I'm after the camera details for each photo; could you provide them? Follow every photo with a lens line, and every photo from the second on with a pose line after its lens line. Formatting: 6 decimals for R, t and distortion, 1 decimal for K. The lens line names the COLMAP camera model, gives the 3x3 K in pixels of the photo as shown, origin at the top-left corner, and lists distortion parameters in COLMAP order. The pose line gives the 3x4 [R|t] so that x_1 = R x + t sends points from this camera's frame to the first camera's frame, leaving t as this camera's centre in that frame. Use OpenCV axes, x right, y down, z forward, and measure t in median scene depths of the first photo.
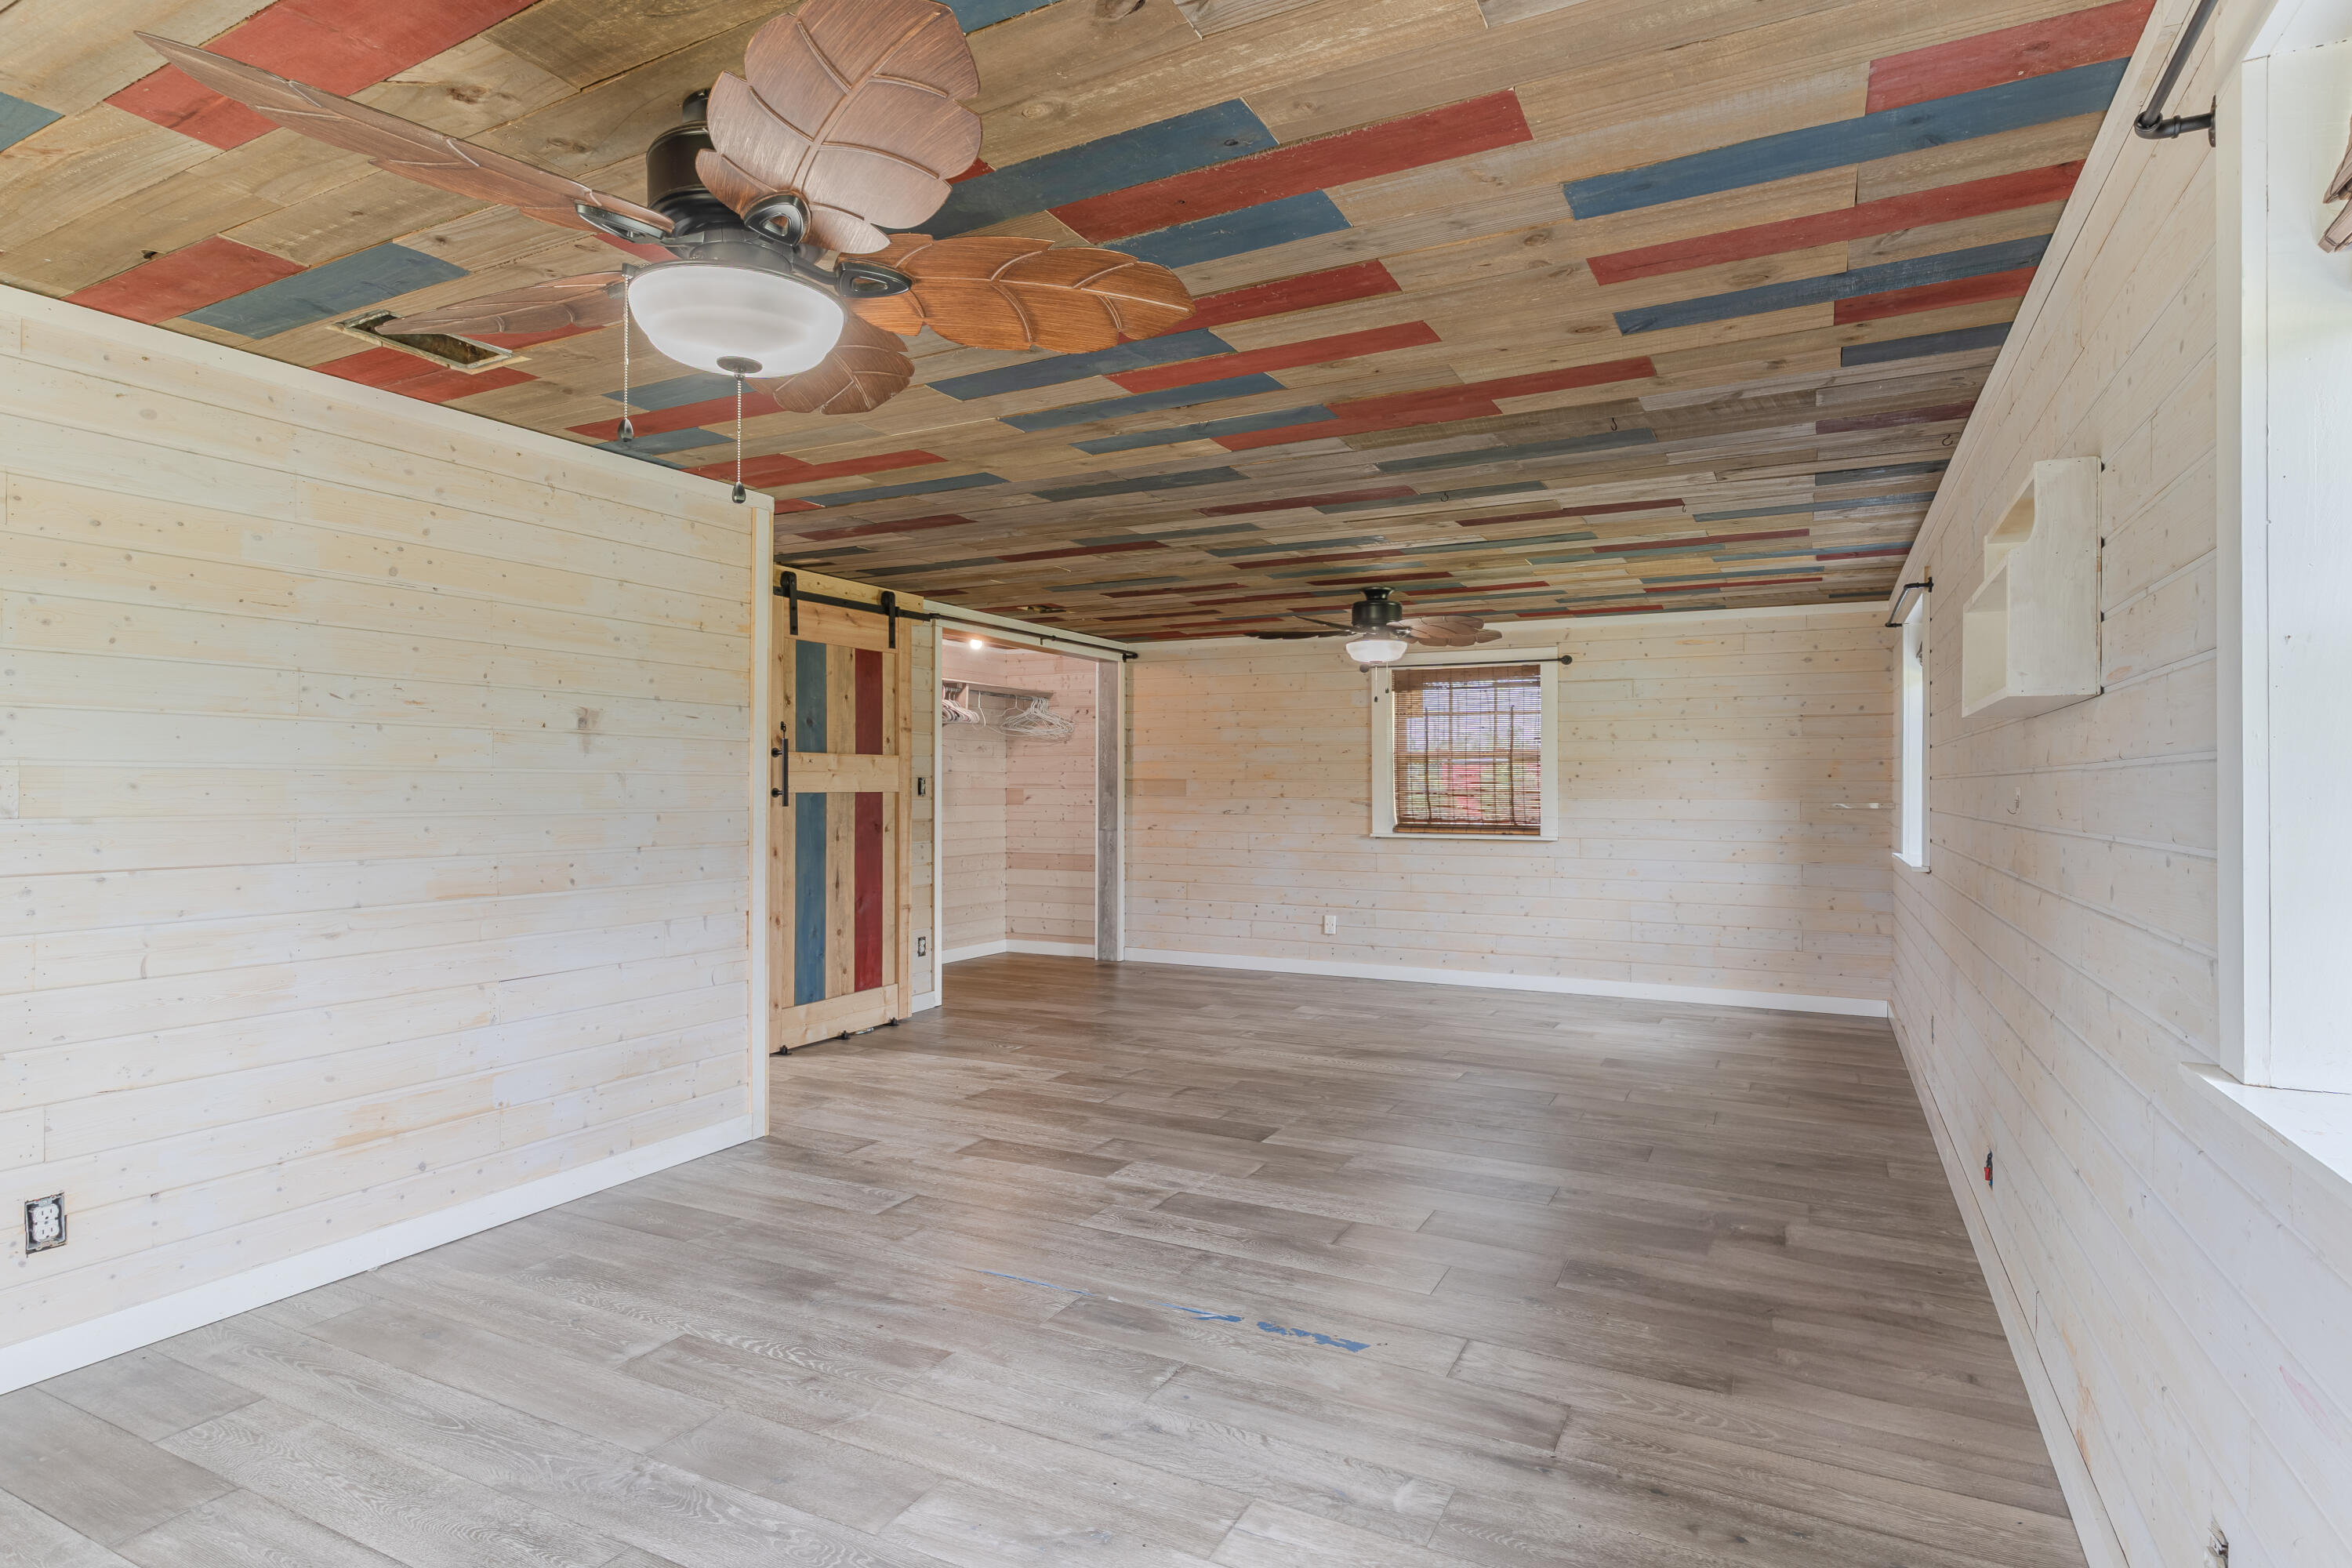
lens RADIAL K [[1153.9, 0, 1176.0], [0, 1153.9, 784.0], [0, 0, 1]] dist [0.001760, -0.000132]
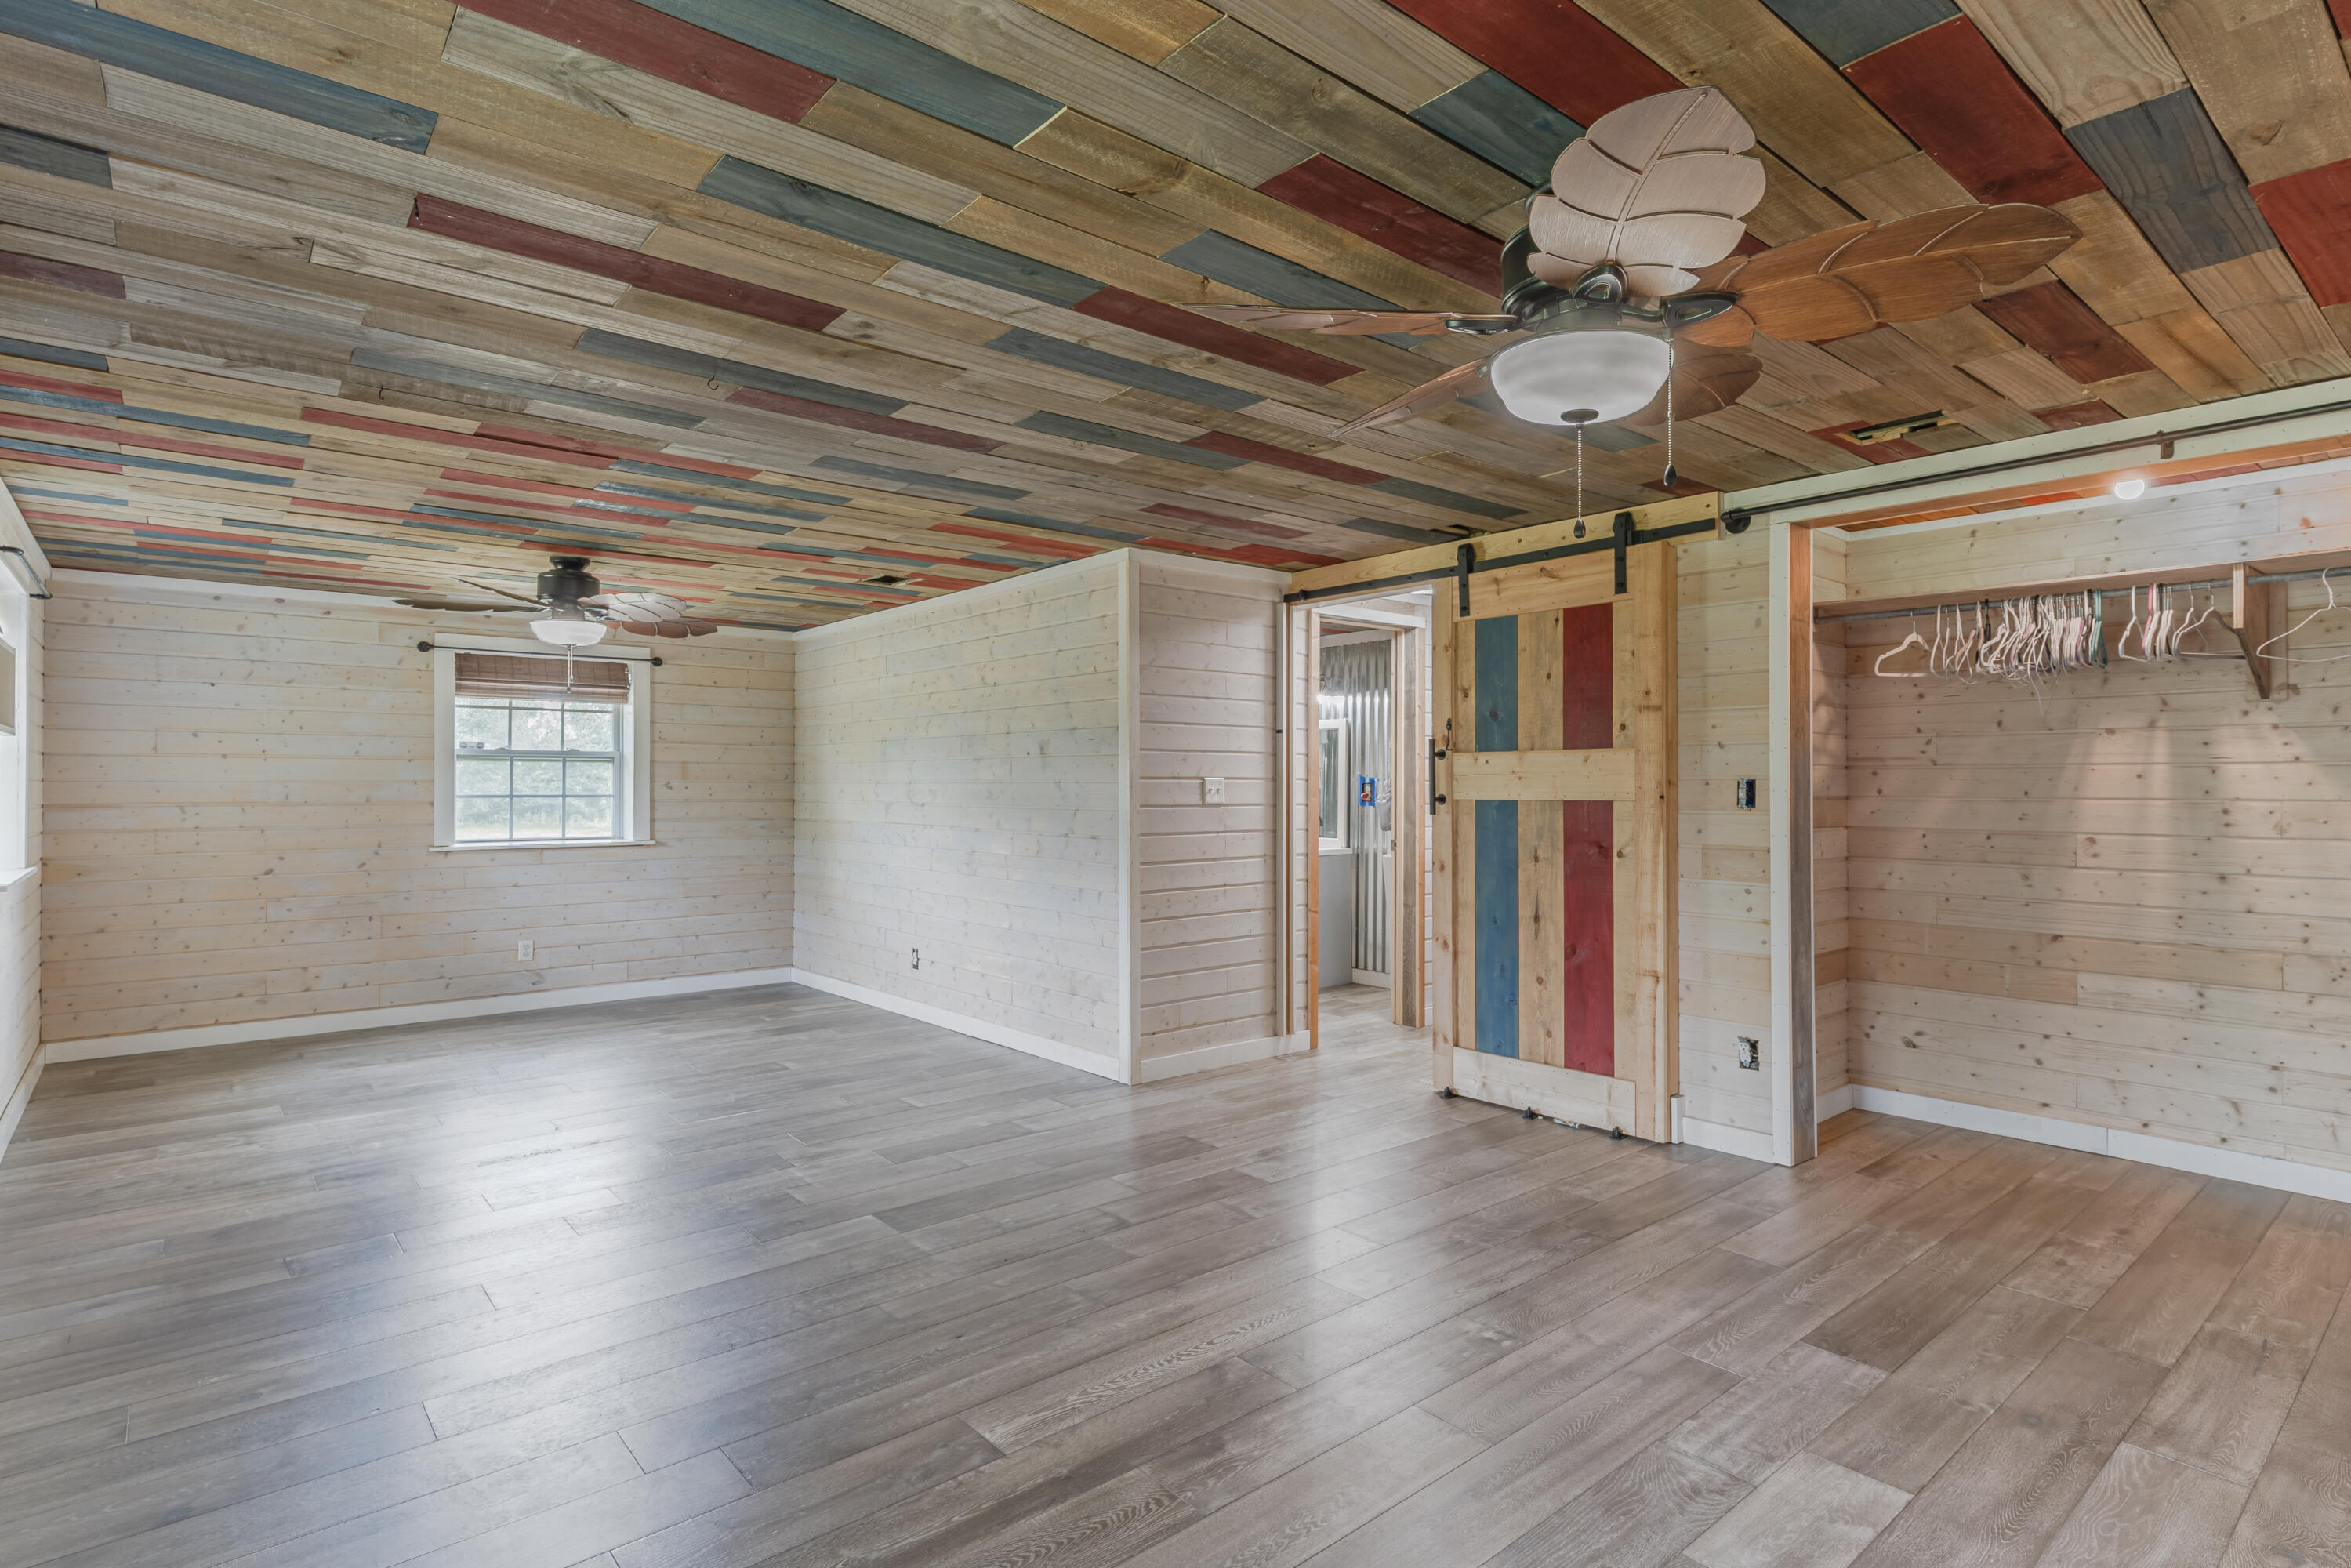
lens RADIAL K [[1203.8, 0, 1116.8], [0, 1203.8, 784.0], [0, 0, 1]] dist [-0.001185, 0.000347]
pose [[-0.398271, -0.007920, -0.917234, 0.583730], [-0.000185, 0.999963, -0.008554, 0.003445], [0.917268, -0.003237, -0.398258, 1.095722]]
